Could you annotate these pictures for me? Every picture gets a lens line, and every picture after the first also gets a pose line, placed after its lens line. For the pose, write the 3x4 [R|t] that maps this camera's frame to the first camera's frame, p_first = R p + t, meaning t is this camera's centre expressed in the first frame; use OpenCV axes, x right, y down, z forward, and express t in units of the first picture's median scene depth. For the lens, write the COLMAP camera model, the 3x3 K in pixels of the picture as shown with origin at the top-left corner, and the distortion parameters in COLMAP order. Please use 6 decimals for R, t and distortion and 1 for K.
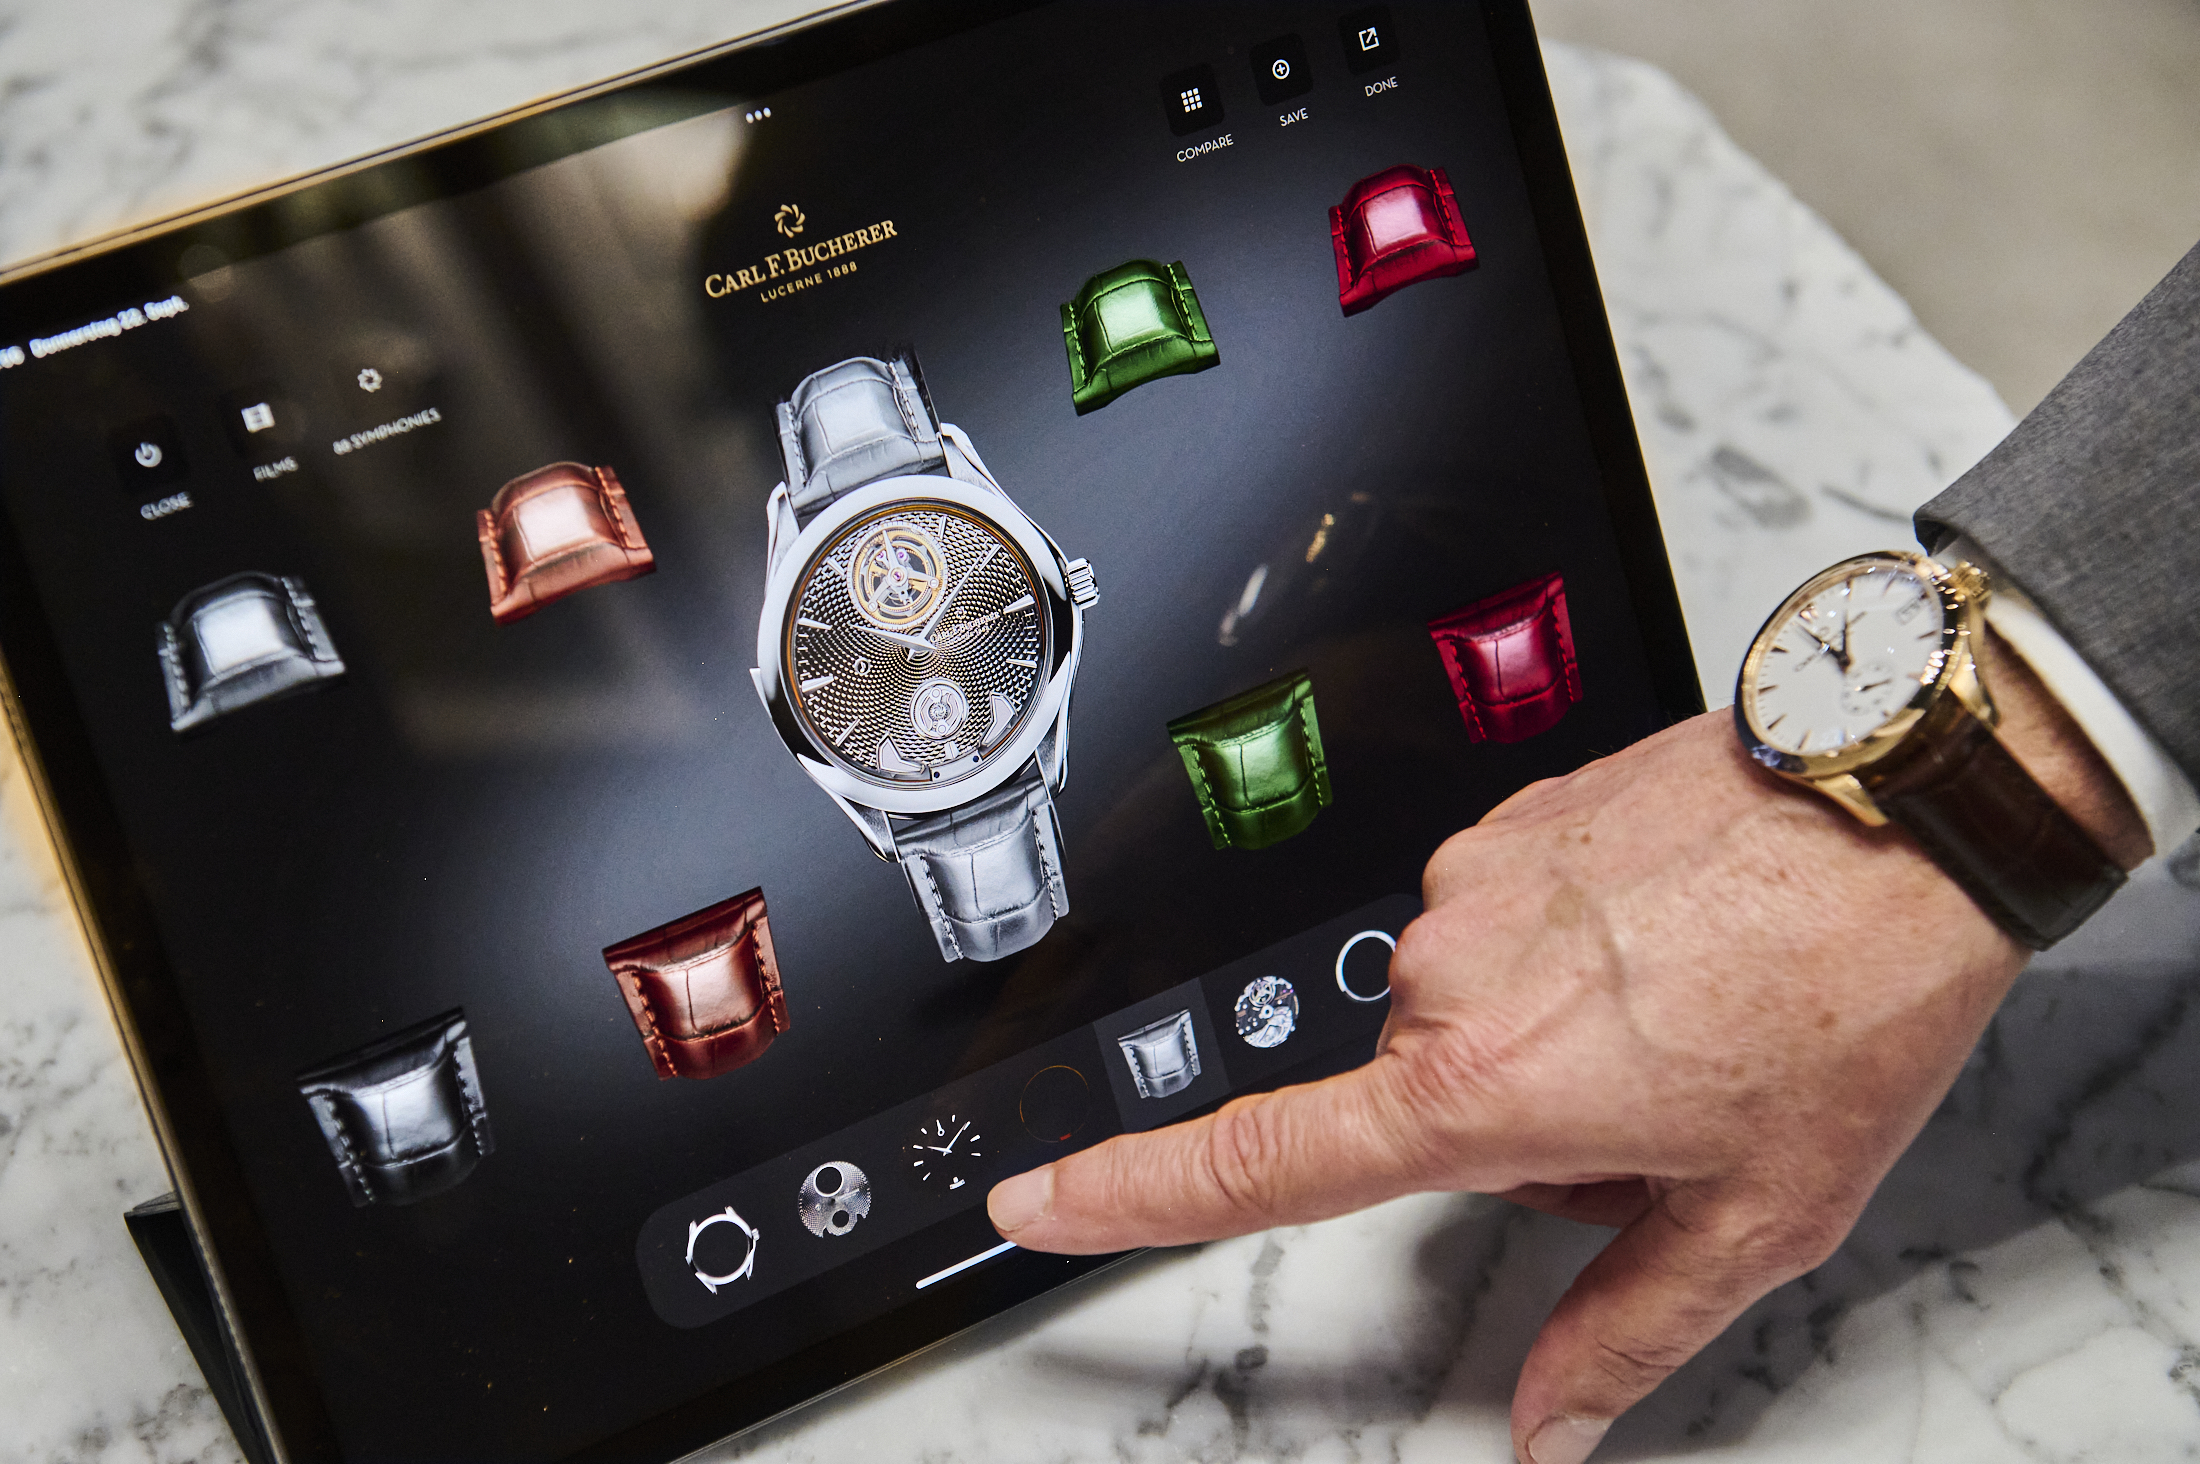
lens RADIAL K [[3738.1, 0, 1100.0], [0, 3738.1, 732.0], [0, 0, 1]] dist [0.099795, -0.164673]
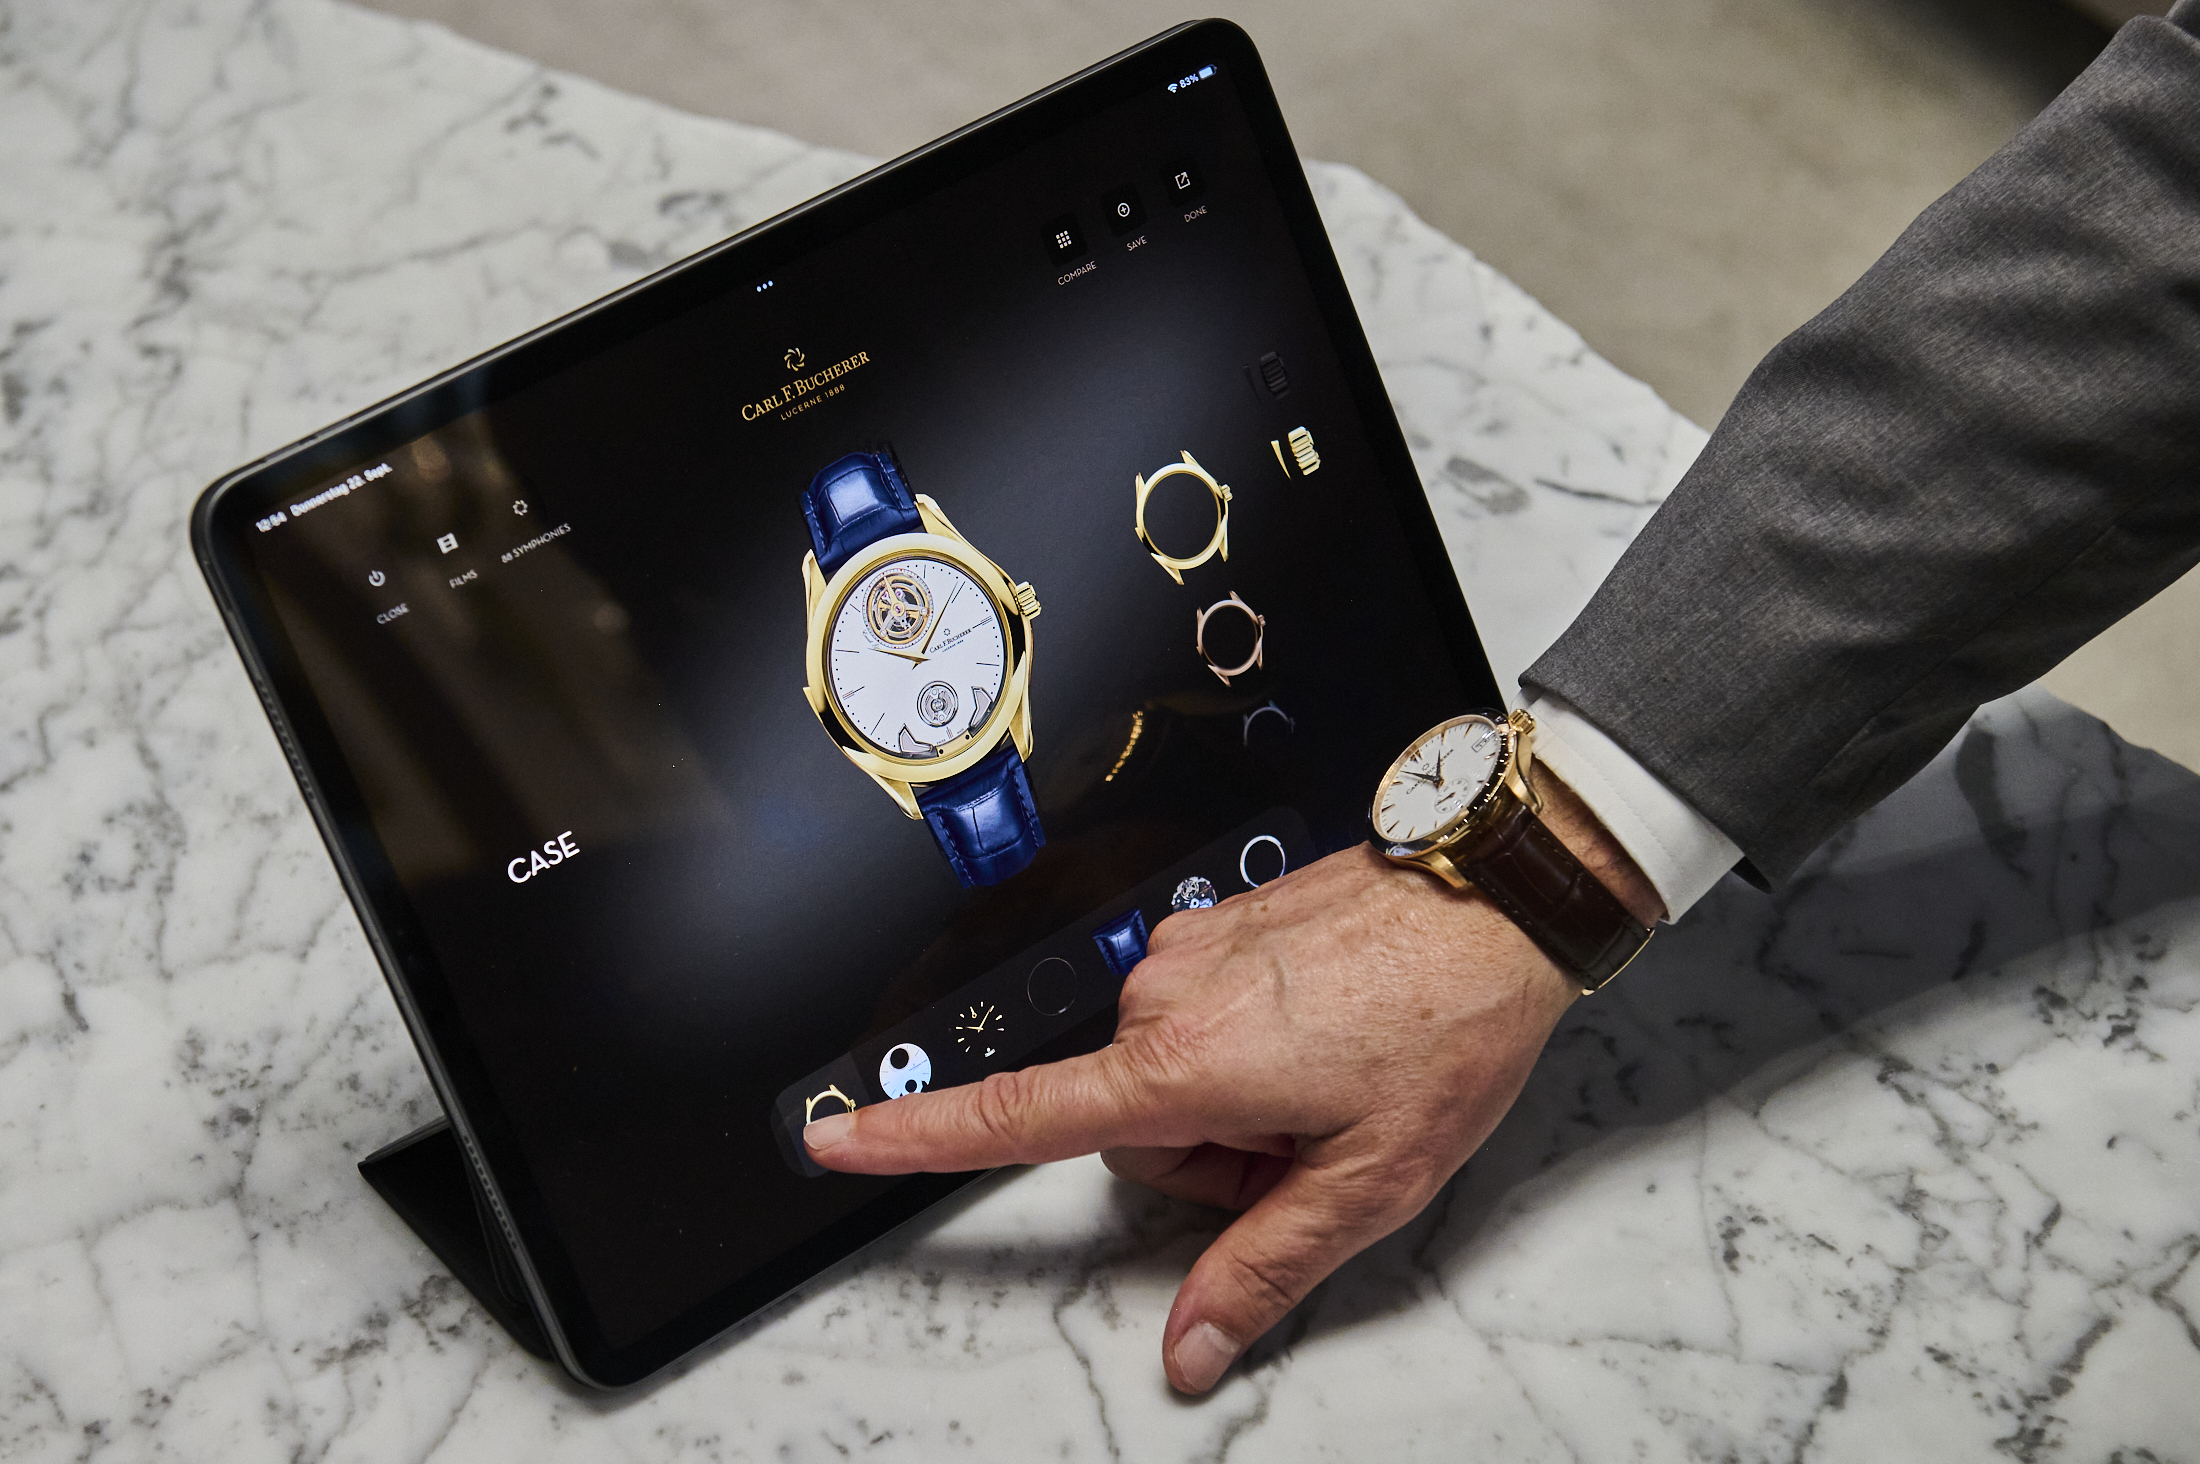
lens RADIAL K [[3738.1, 0, 1100.0], [0, 3738.1, 732.0], [0, 0, 1]] dist [0.099795, -0.164673]
pose [[0.988925, -0.121816, 0.084780, -0.099724], [0.124095, 0.992024, -0.022127, 0.040974], [-0.081408, 0.032403, 0.996154, -0.352657]]
